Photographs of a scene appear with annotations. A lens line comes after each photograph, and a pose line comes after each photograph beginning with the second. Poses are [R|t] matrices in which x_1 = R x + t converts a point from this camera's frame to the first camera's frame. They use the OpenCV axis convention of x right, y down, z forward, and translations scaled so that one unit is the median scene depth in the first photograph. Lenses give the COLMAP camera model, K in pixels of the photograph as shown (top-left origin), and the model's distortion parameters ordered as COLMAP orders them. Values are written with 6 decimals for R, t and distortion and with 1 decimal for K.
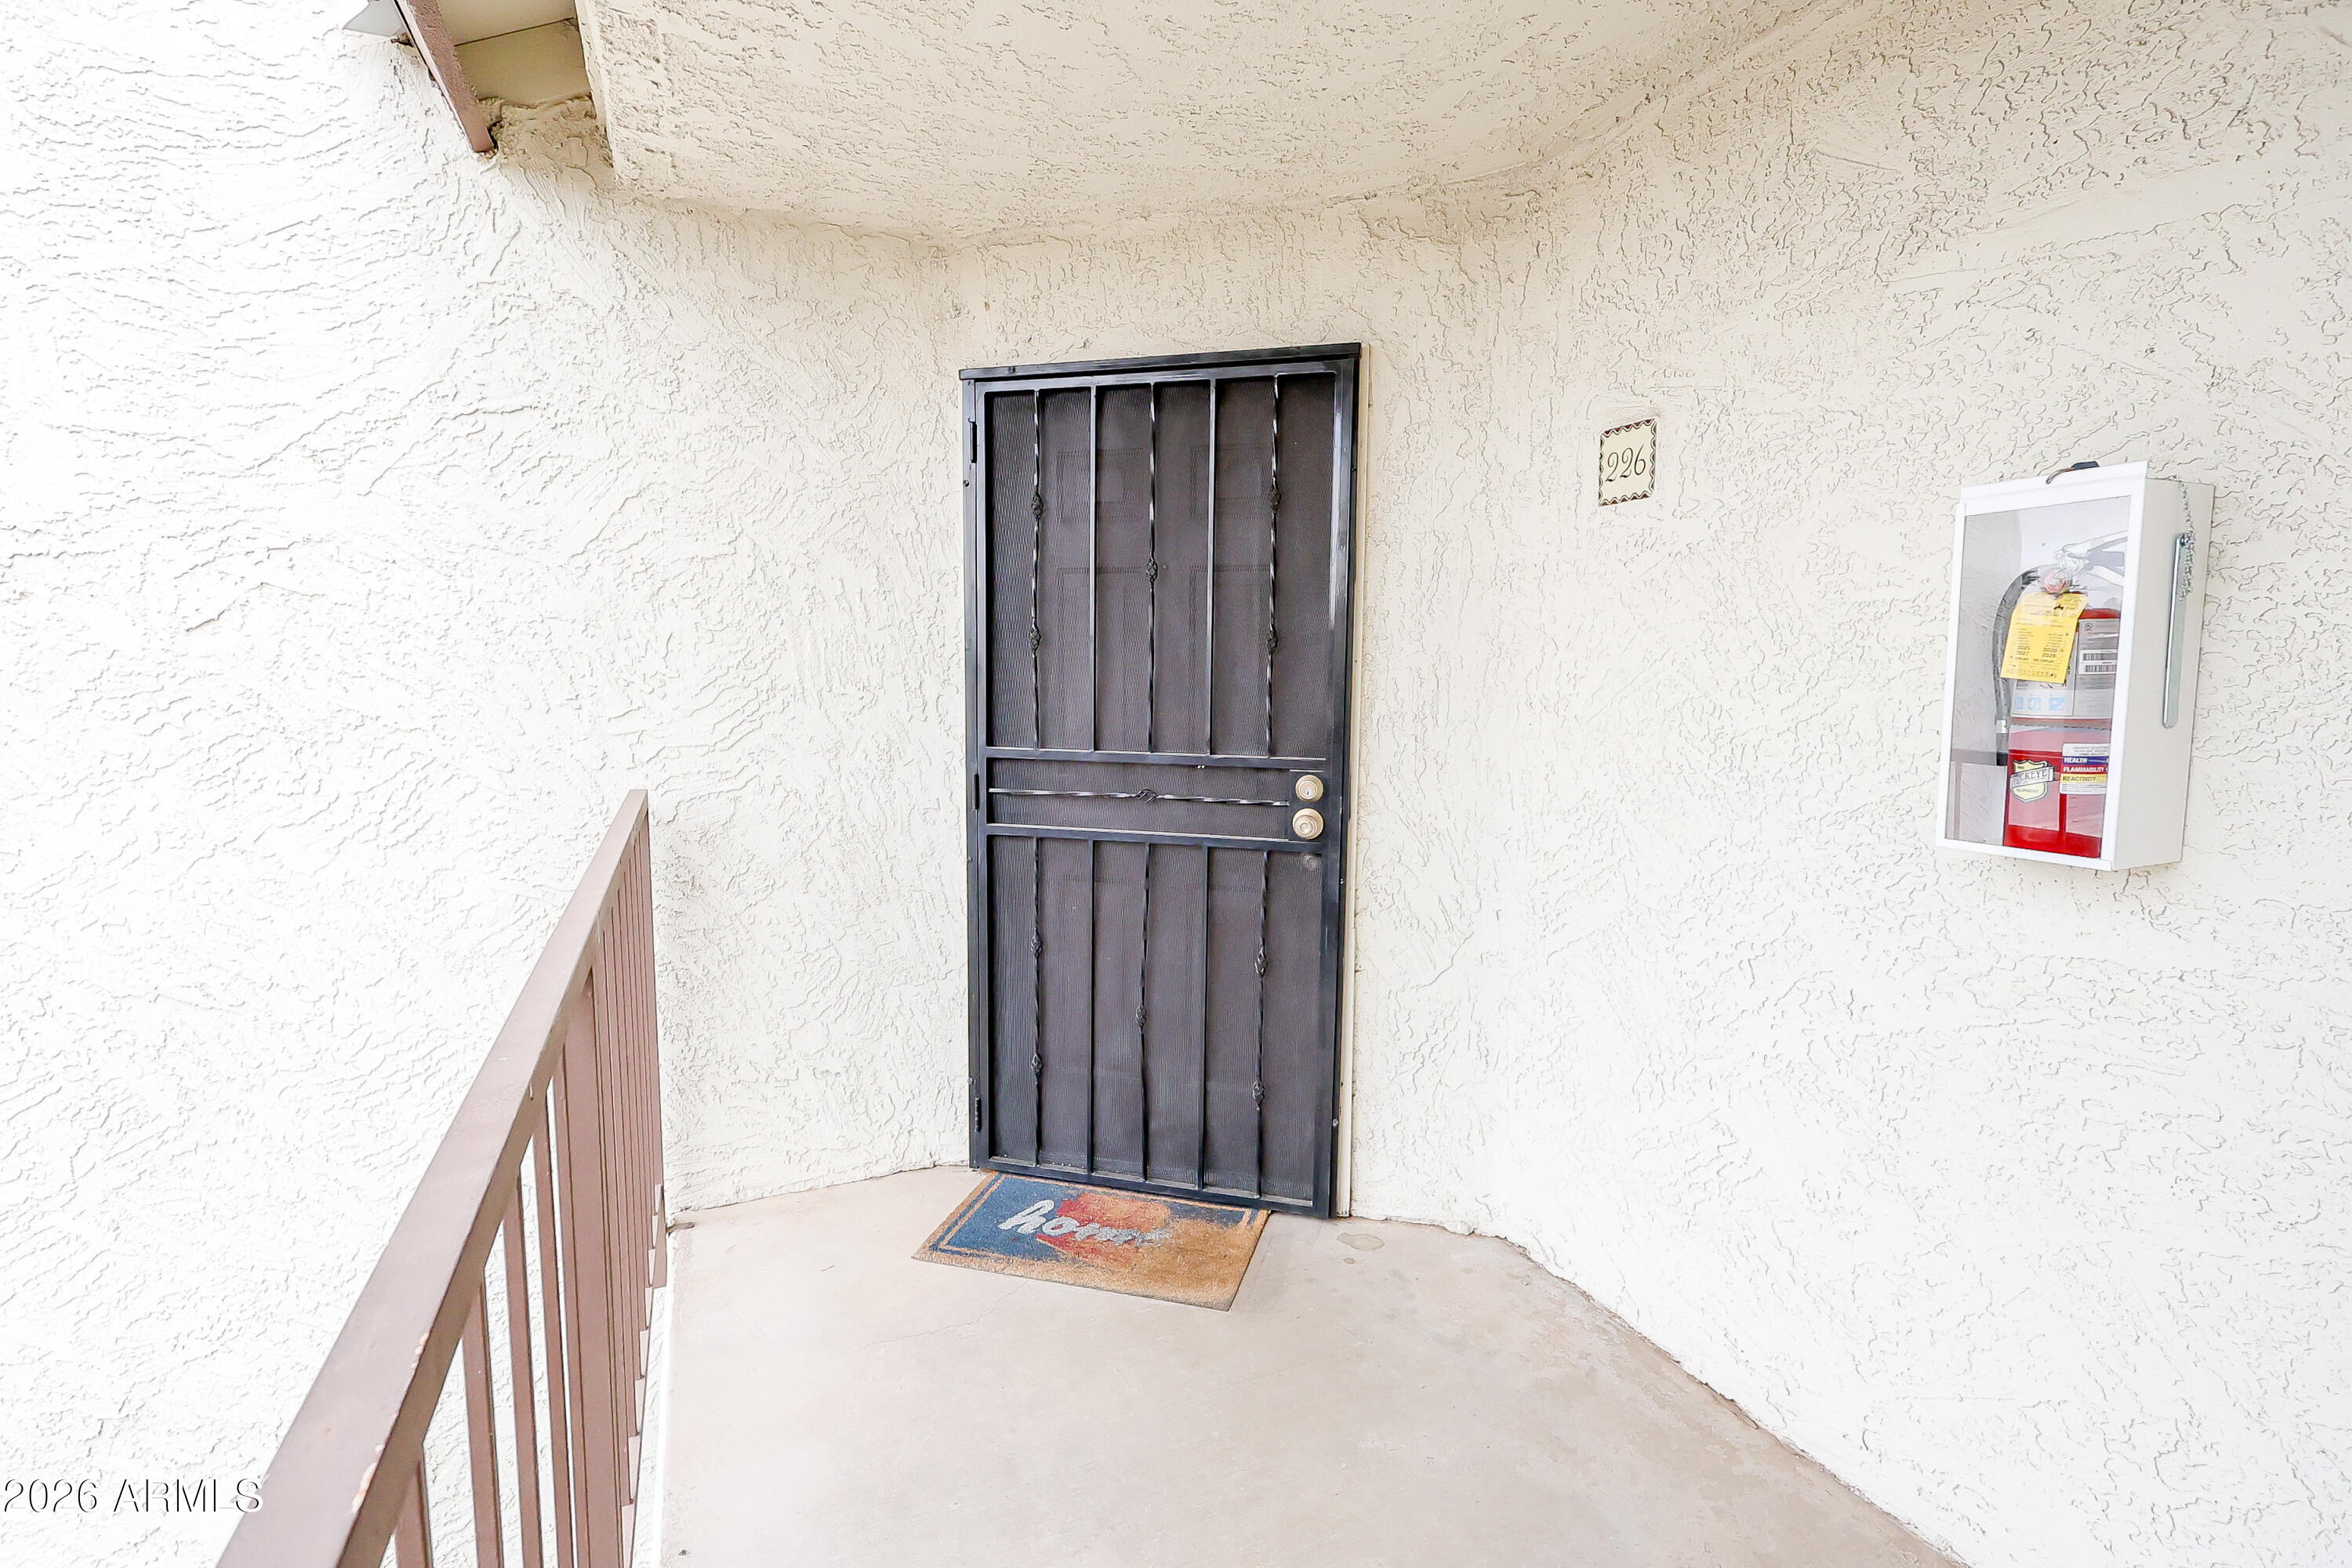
lens RADIAL K [[1086.5, 0, 1176.0], [0, 1086.5, 784.0], [0, 0, 1]] dist [0.001261, 0.000090]
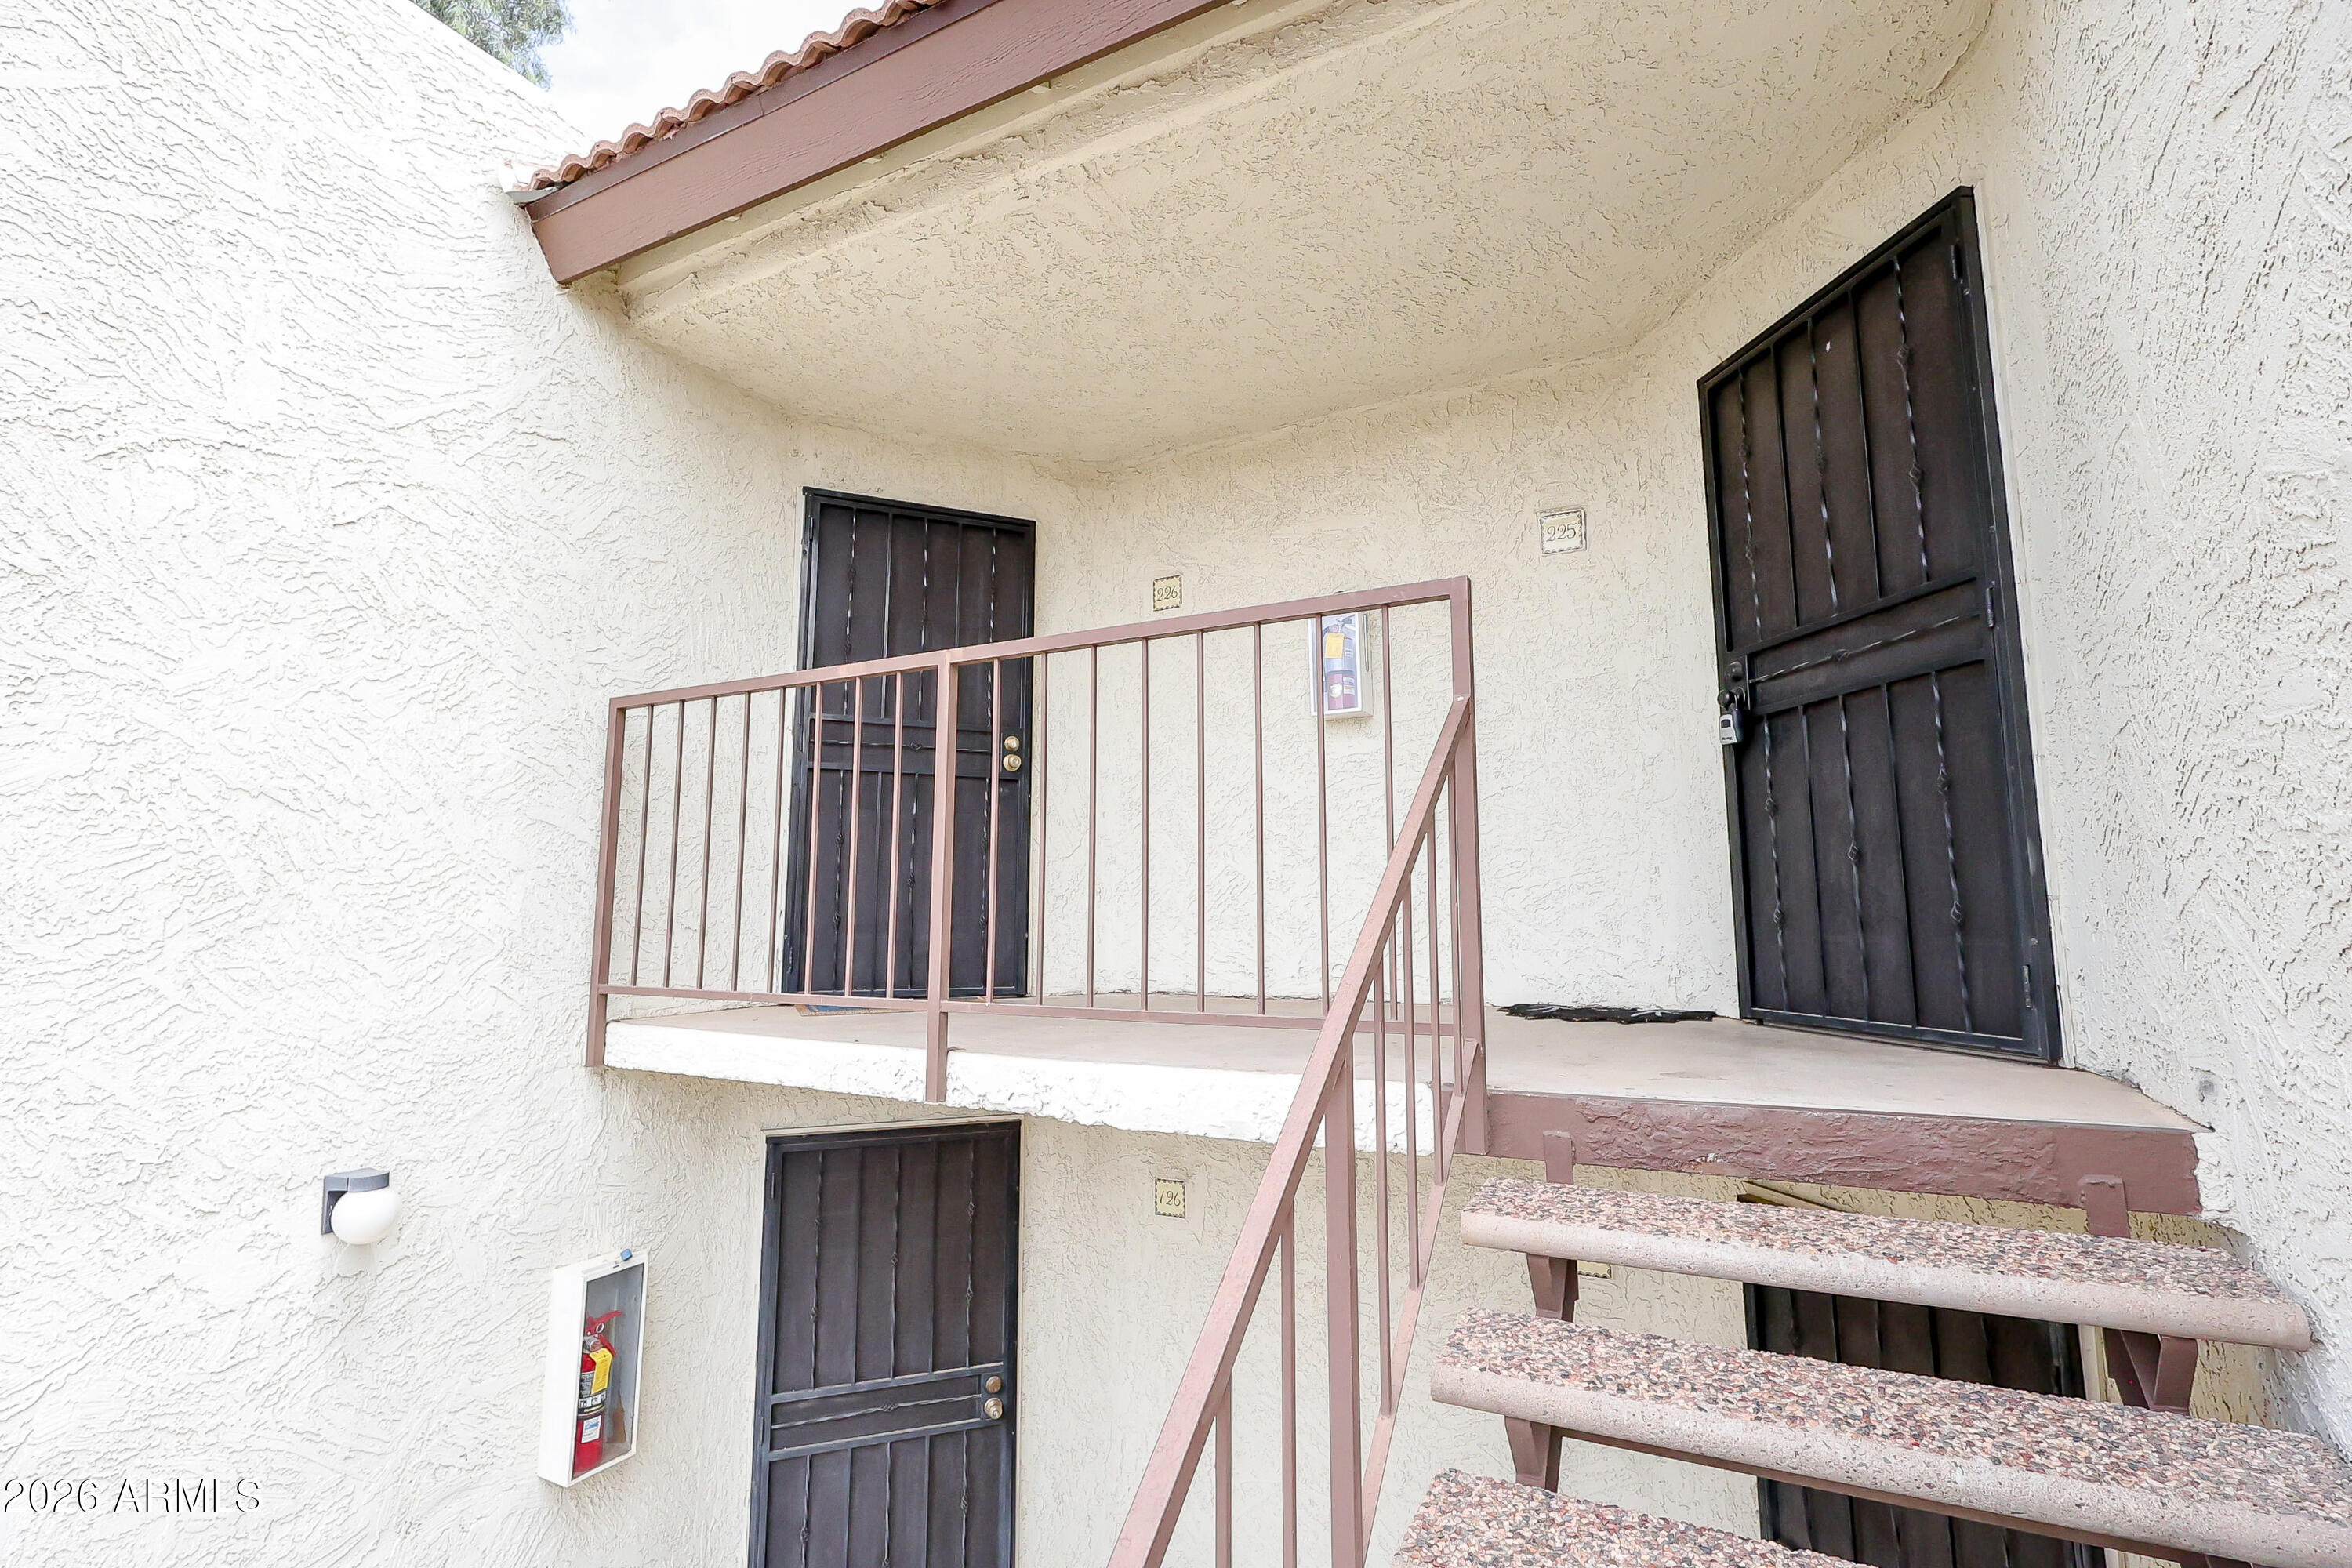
lens RADIAL K [[1086.5, 0, 1176.0], [0, 1086.5, 784.0], [0, 0, 1]] dist [0.001261, 0.000090]
pose [[0.777169, 0.067940, 0.625614, -0.887618], [0.075913, 0.976773, -0.200377, 0.506785], [-0.624697, 0.203219, 0.753960, -0.590678]]
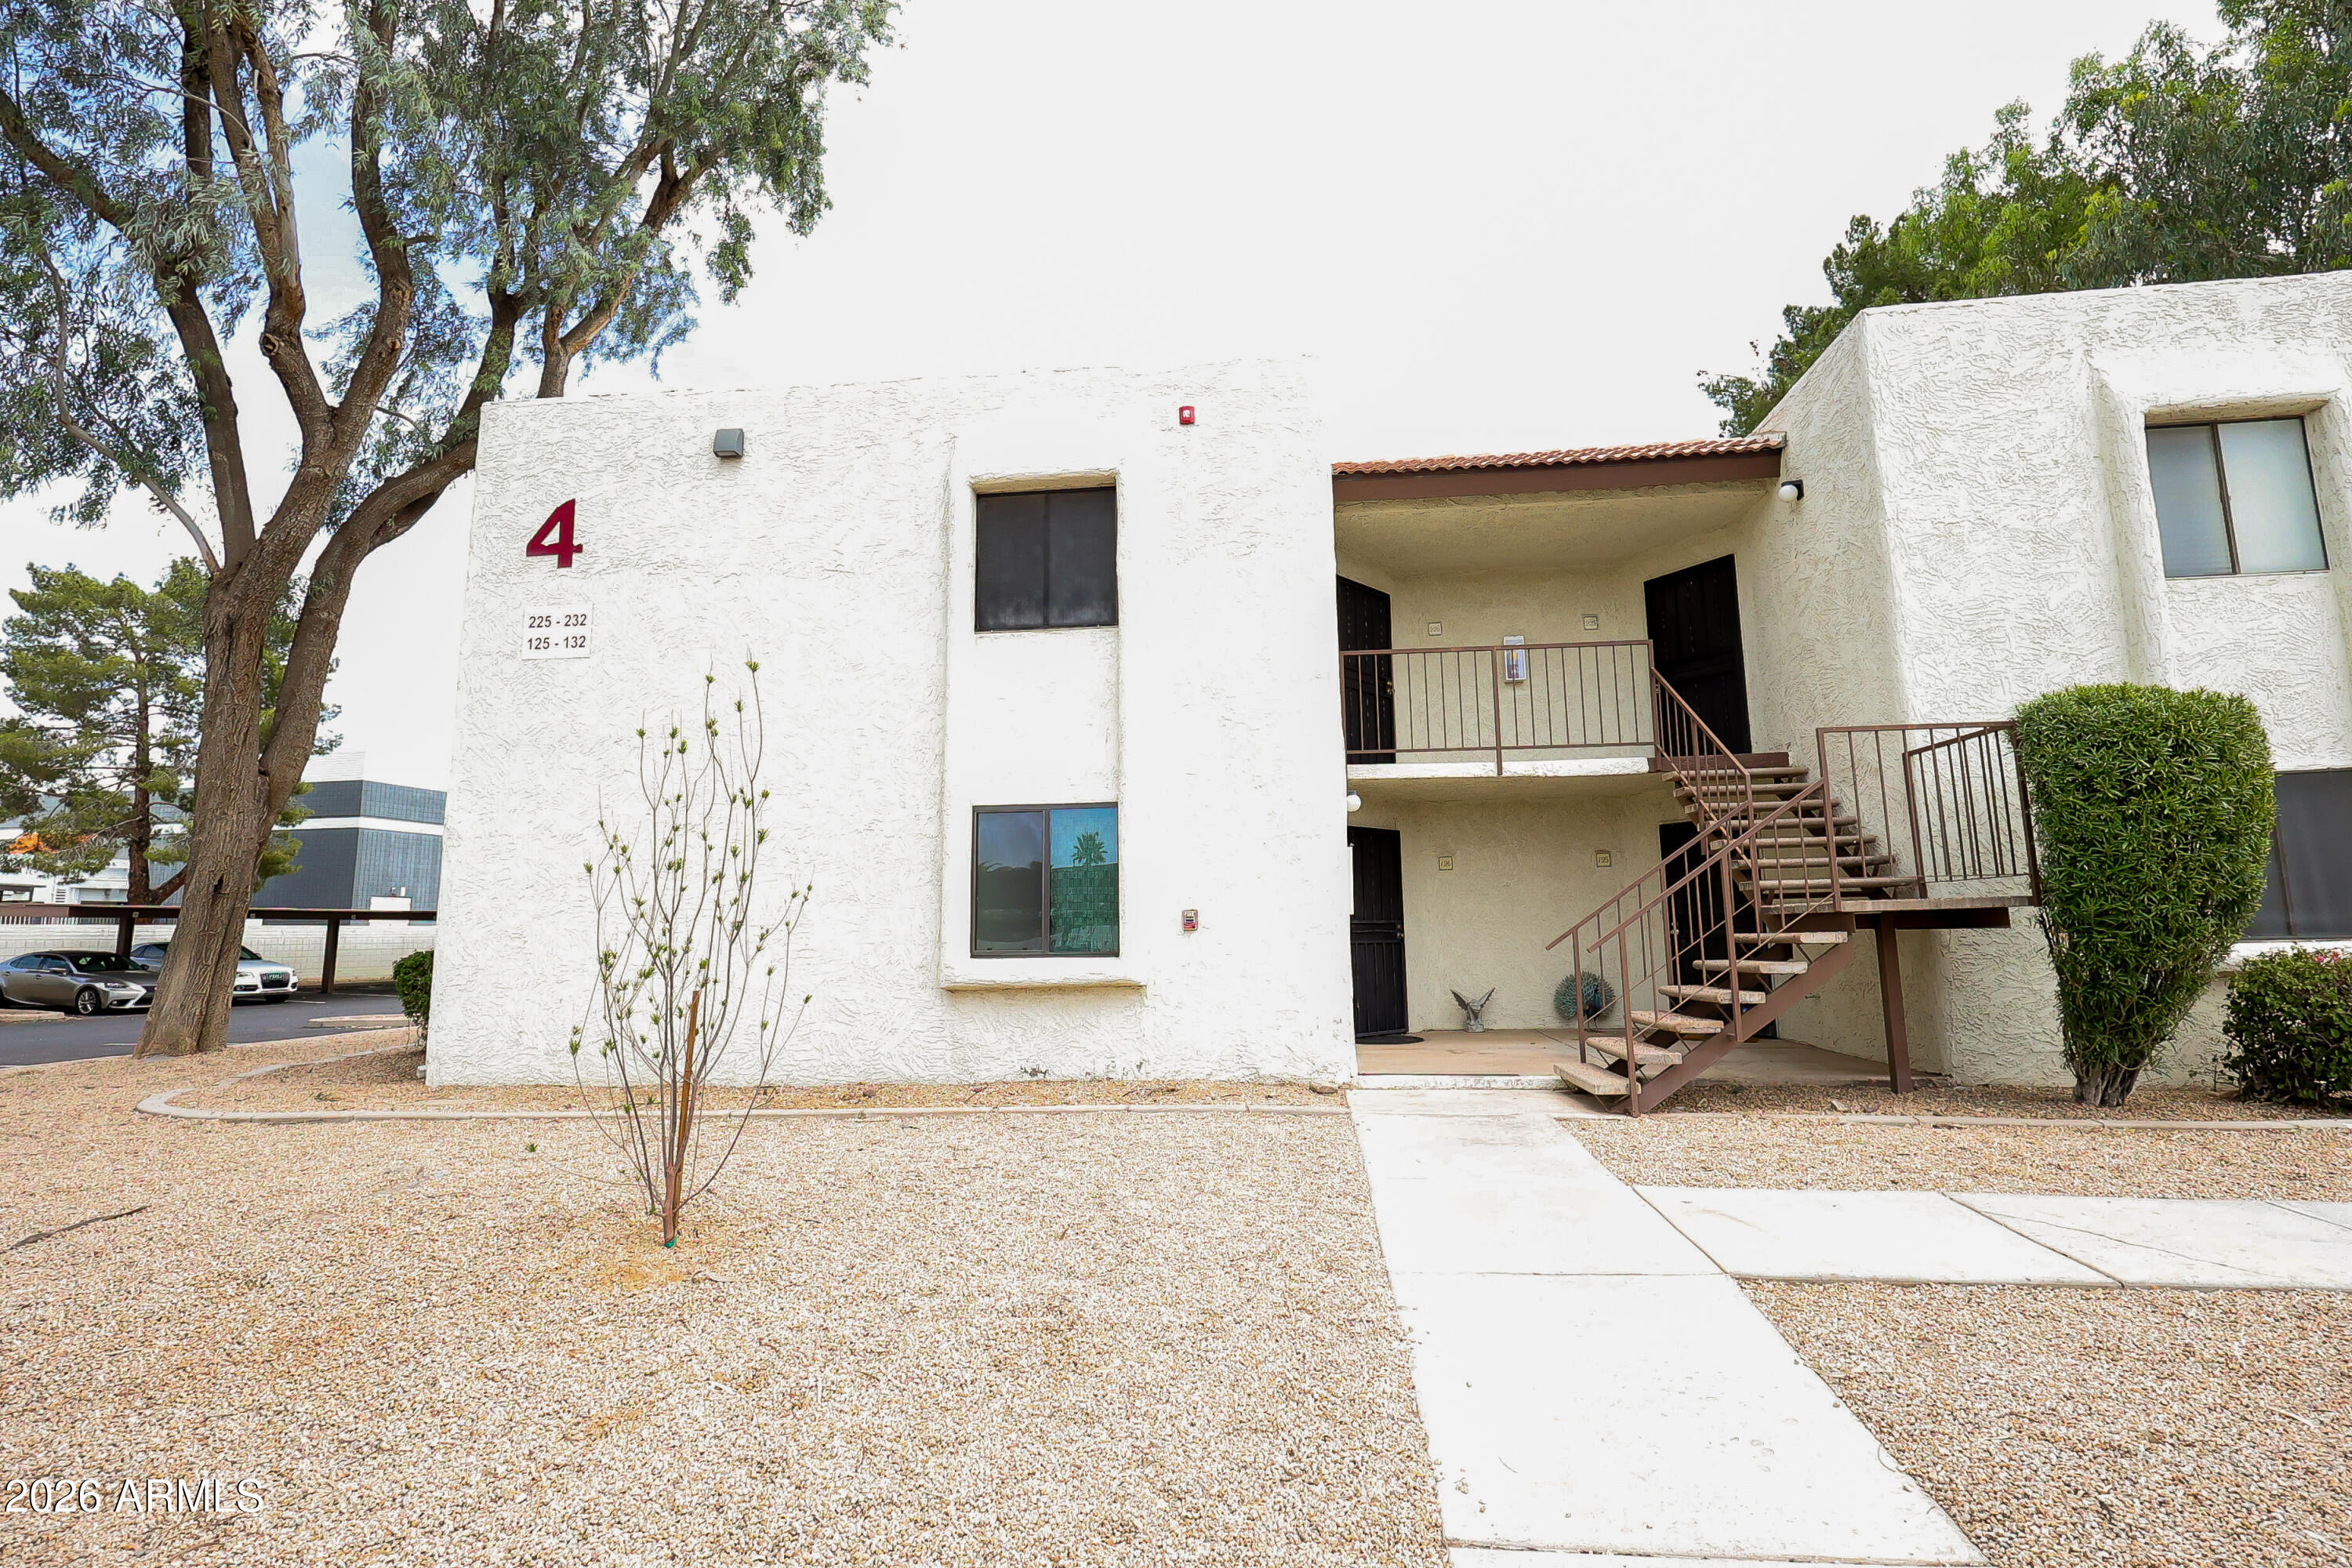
lens RADIAL K [[1086.5, 0, 1176.0], [0, 1086.5, 784.0], [0, 0, 1]] dist [0.001261, 0.000090]
pose [[0.503472, 0.108210, 0.857208, -4.496720], [0.098683, 0.978432, -0.181473, 1.217419], [-0.858357, 0.175958, 0.481935, -0.334817]]
